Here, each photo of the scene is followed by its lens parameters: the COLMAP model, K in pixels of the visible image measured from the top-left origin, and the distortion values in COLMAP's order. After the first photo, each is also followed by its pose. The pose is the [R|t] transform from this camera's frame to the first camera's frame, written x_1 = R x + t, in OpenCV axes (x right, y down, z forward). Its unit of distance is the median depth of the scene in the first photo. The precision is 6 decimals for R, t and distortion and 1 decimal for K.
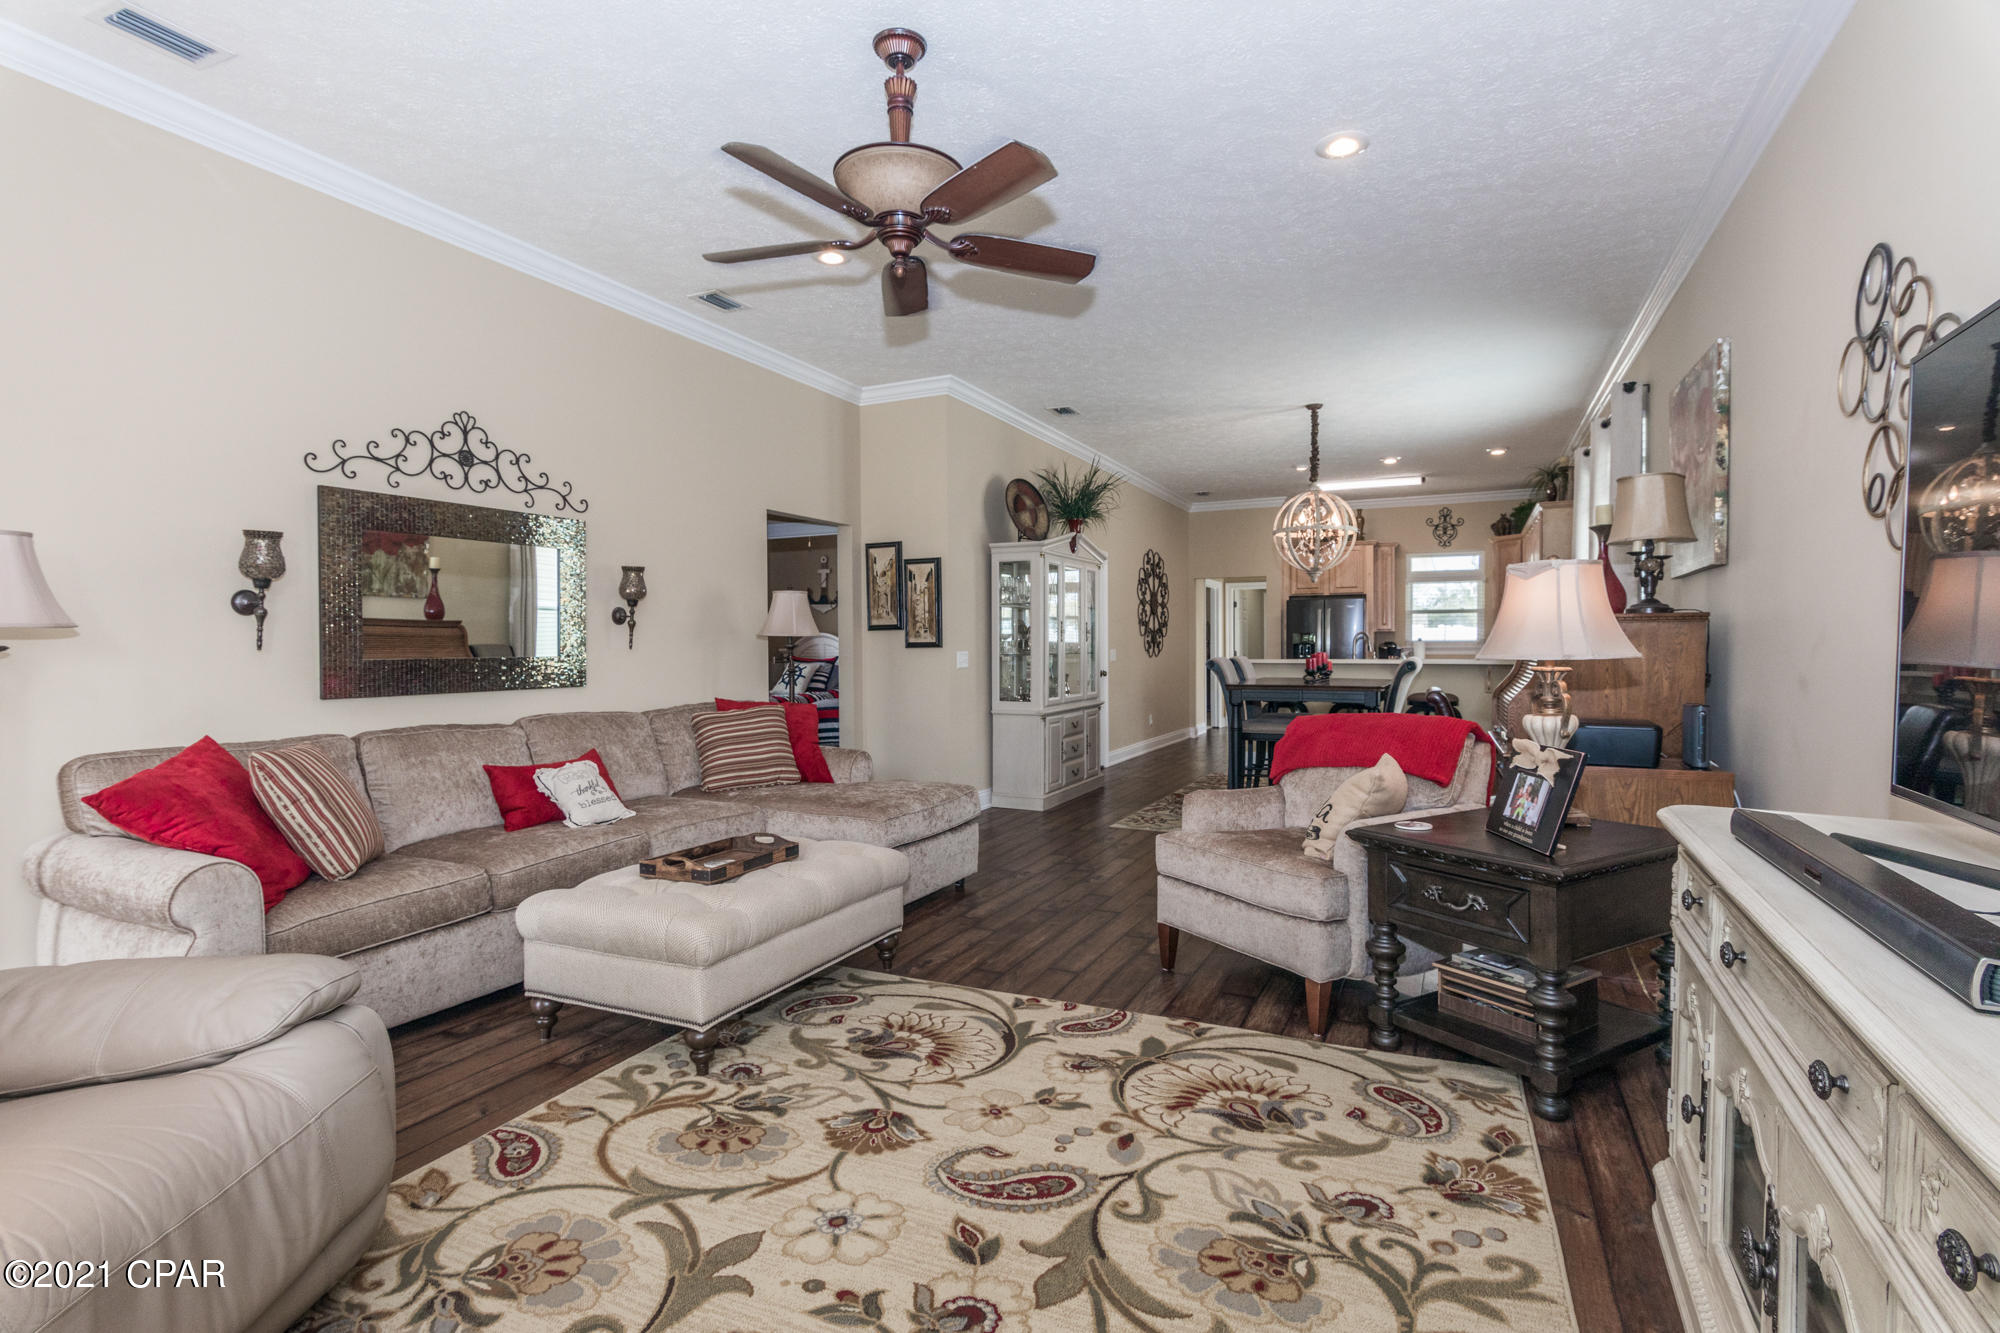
lens RADIAL K [[961.7, 0, 991.5], [0, 961.7, 661.8], [0, 0, 1]] dist [0.001054, 0.001637]
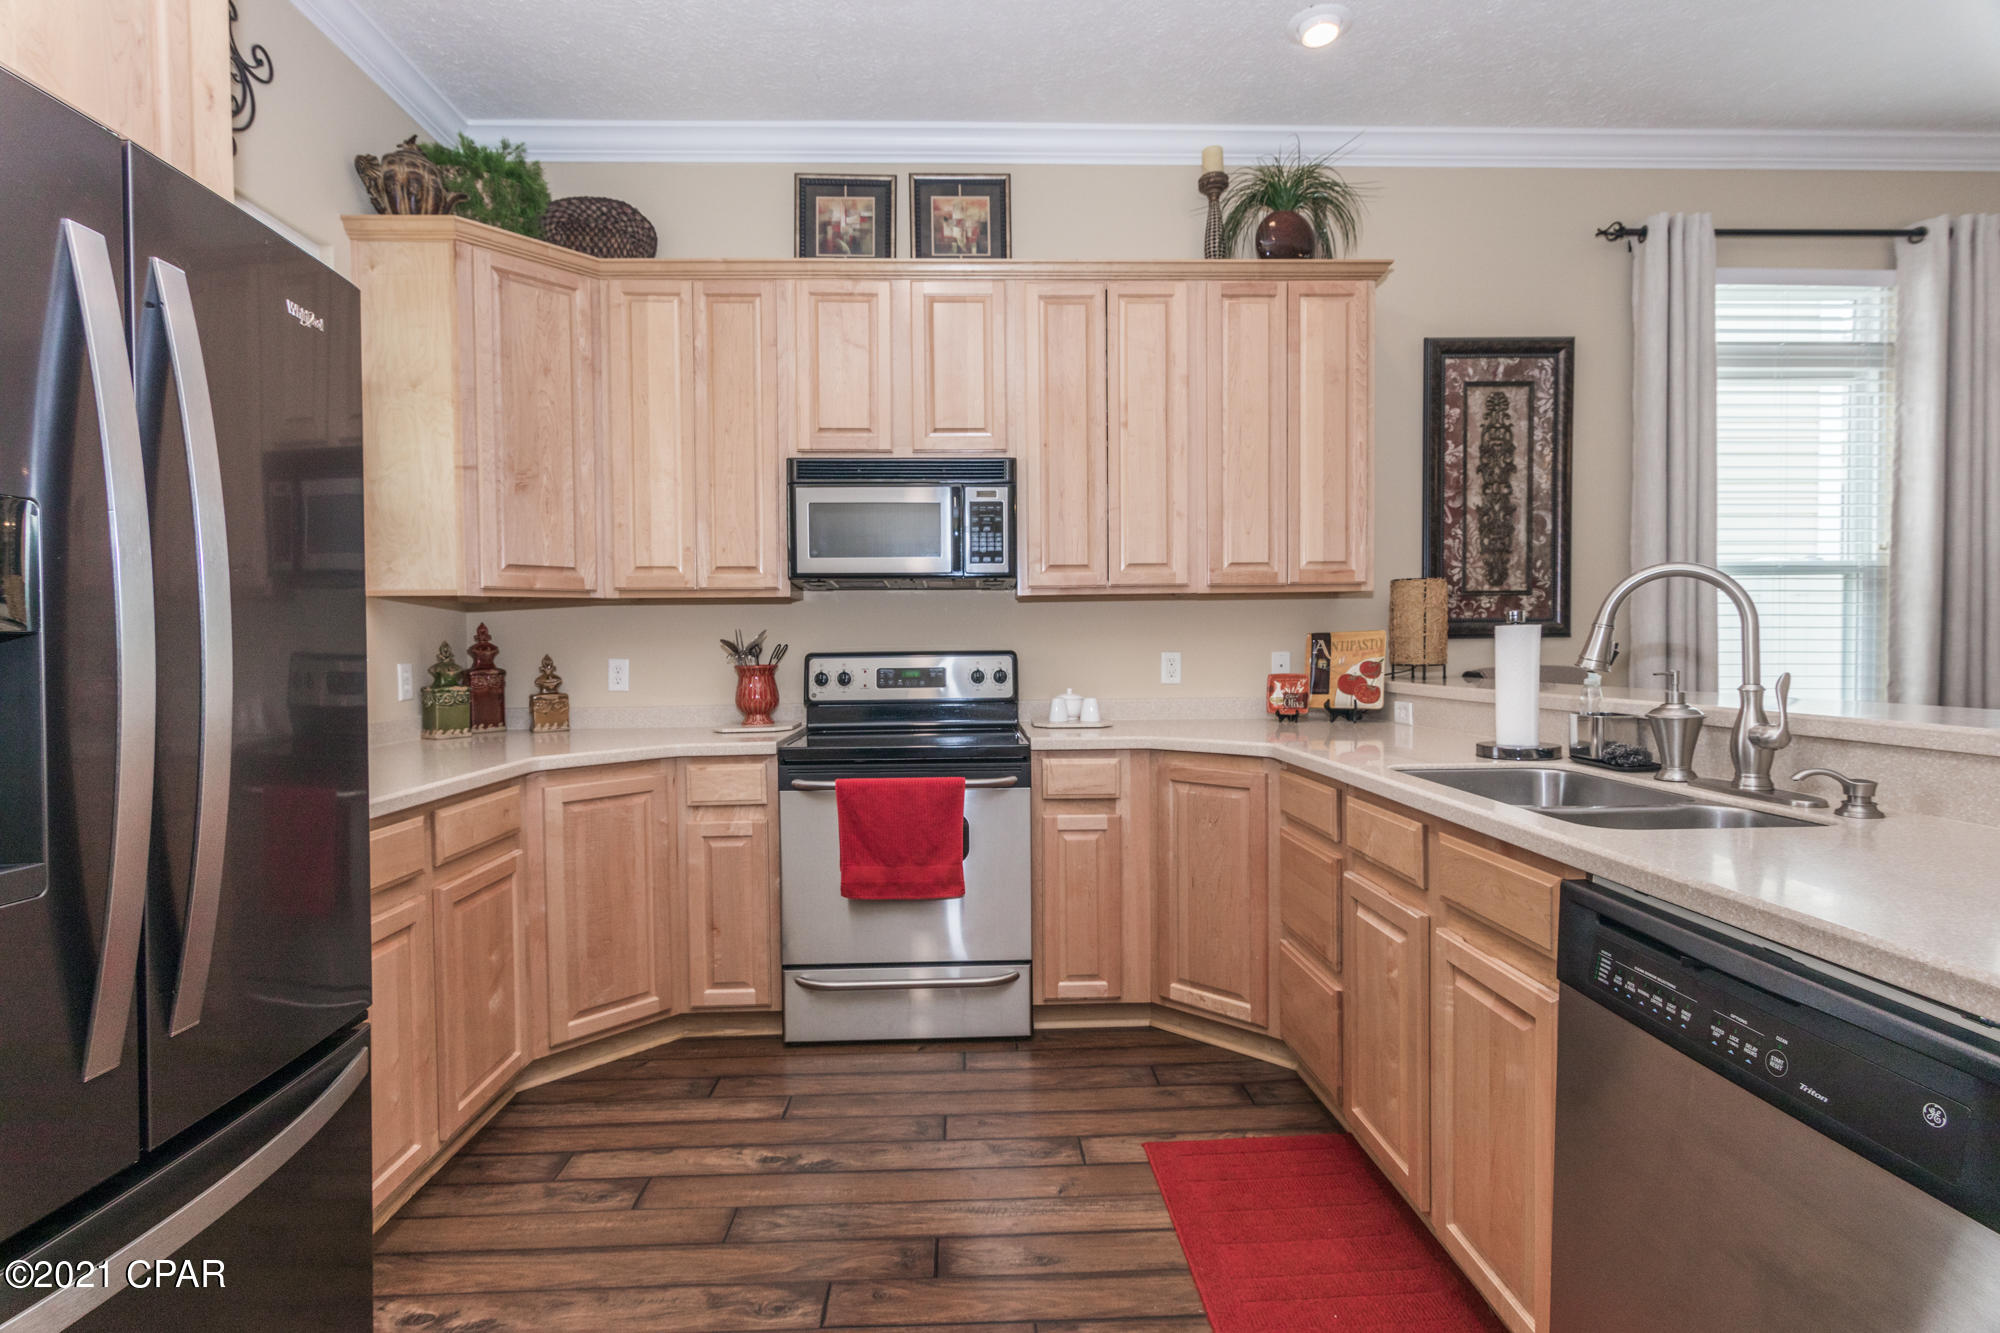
lens RADIAL K [[961.7, 0, 987.4], [0, 961.7, 658.8], [0, 0, 1]] dist [0.001054, 0.001637]
pose [[-0.466437, -0.004523, 0.884543, 0.658498], [0.026092, 0.999481, 0.018869, -0.046782], [-0.884169, 0.031881, -0.466077, 2.785993]]
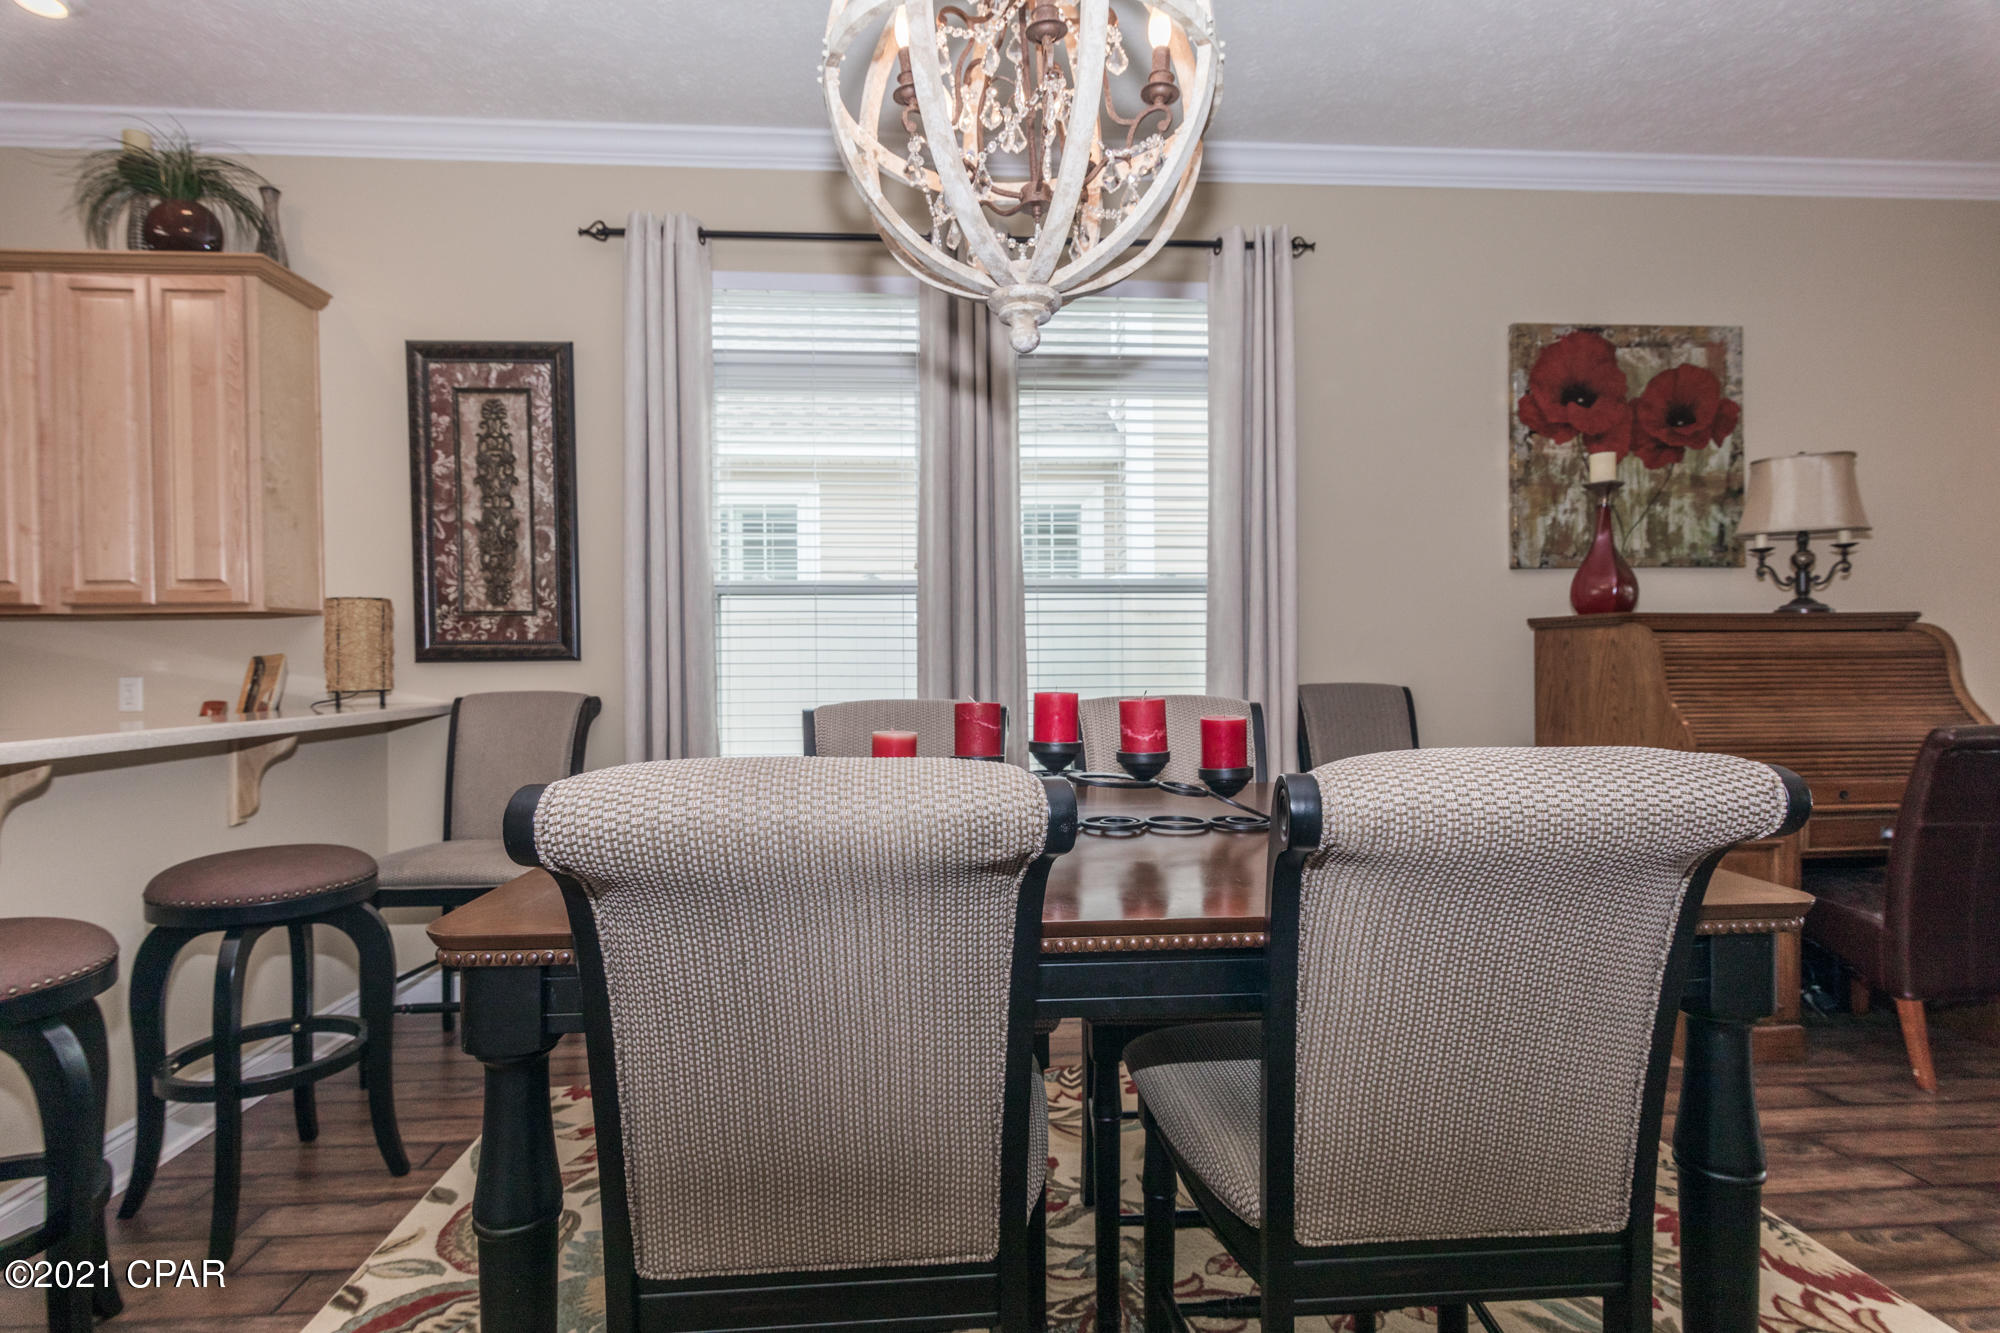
lens RADIAL K [[961.7, 0, 1001.2], [0, 961.7, 666.6], [0, 0, 1]] dist [0.001054, 0.001637]
pose [[-0.502359, -0.002256, 0.864656, 0.290658], [0.025271, 0.999531, 0.017290, -0.035882], [-0.864290, 0.030536, -0.502067, 2.008389]]
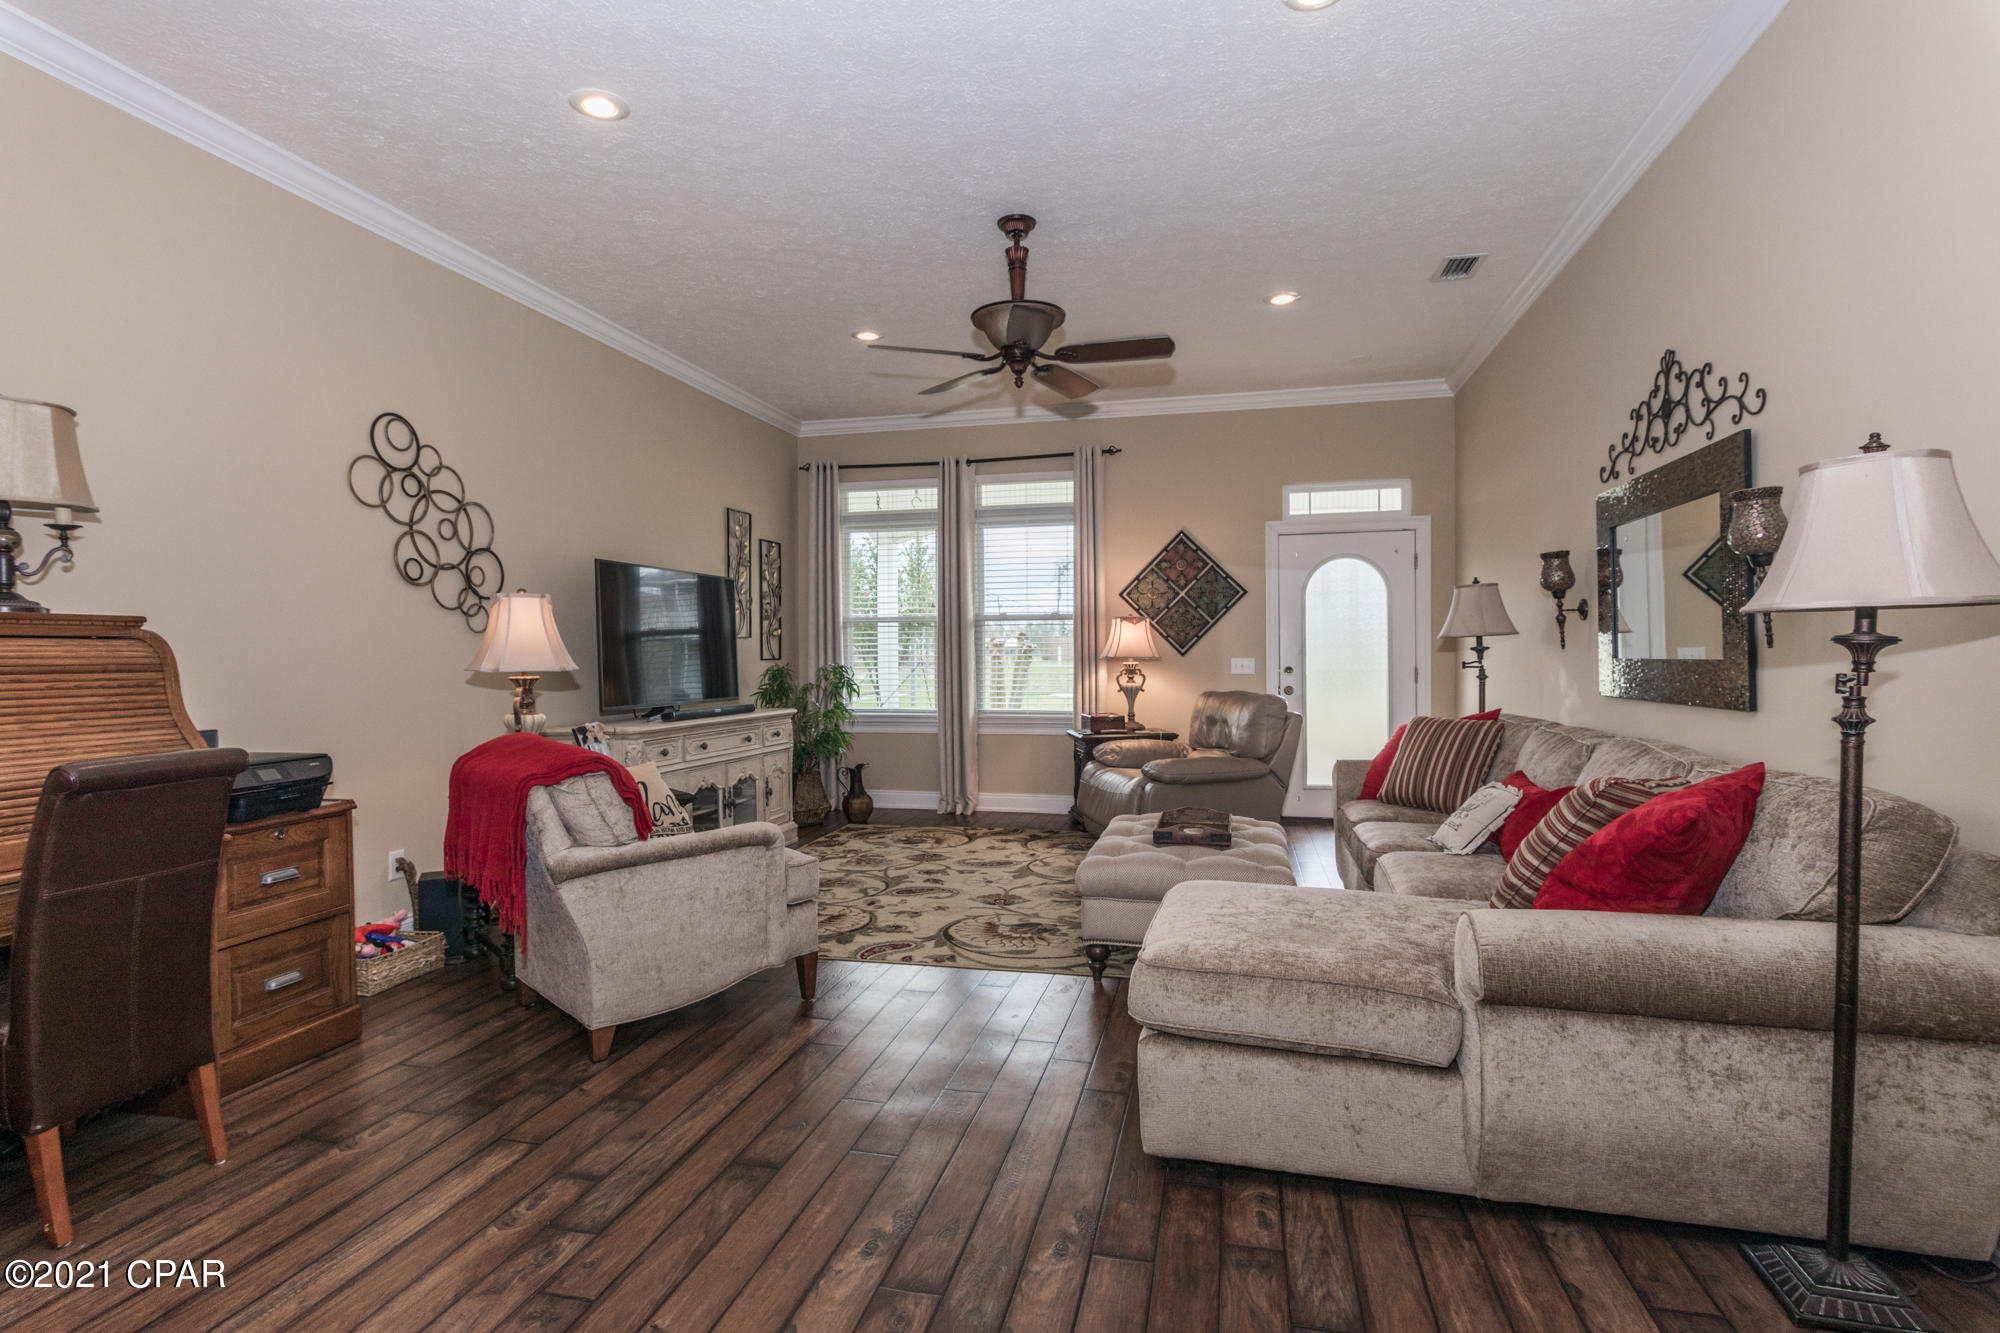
lens RADIAL K [[961.7, 0, 995.8], [0, 961.7, 666.7], [0, 0, 1]] dist [0.001054, 0.001637]
pose [[-0.977658, 0.016055, -0.209588, 0.171512], [0.010343, 0.999545, 0.028318, -0.026573], [0.209947, 0.025517, -0.977380, 1.716978]]
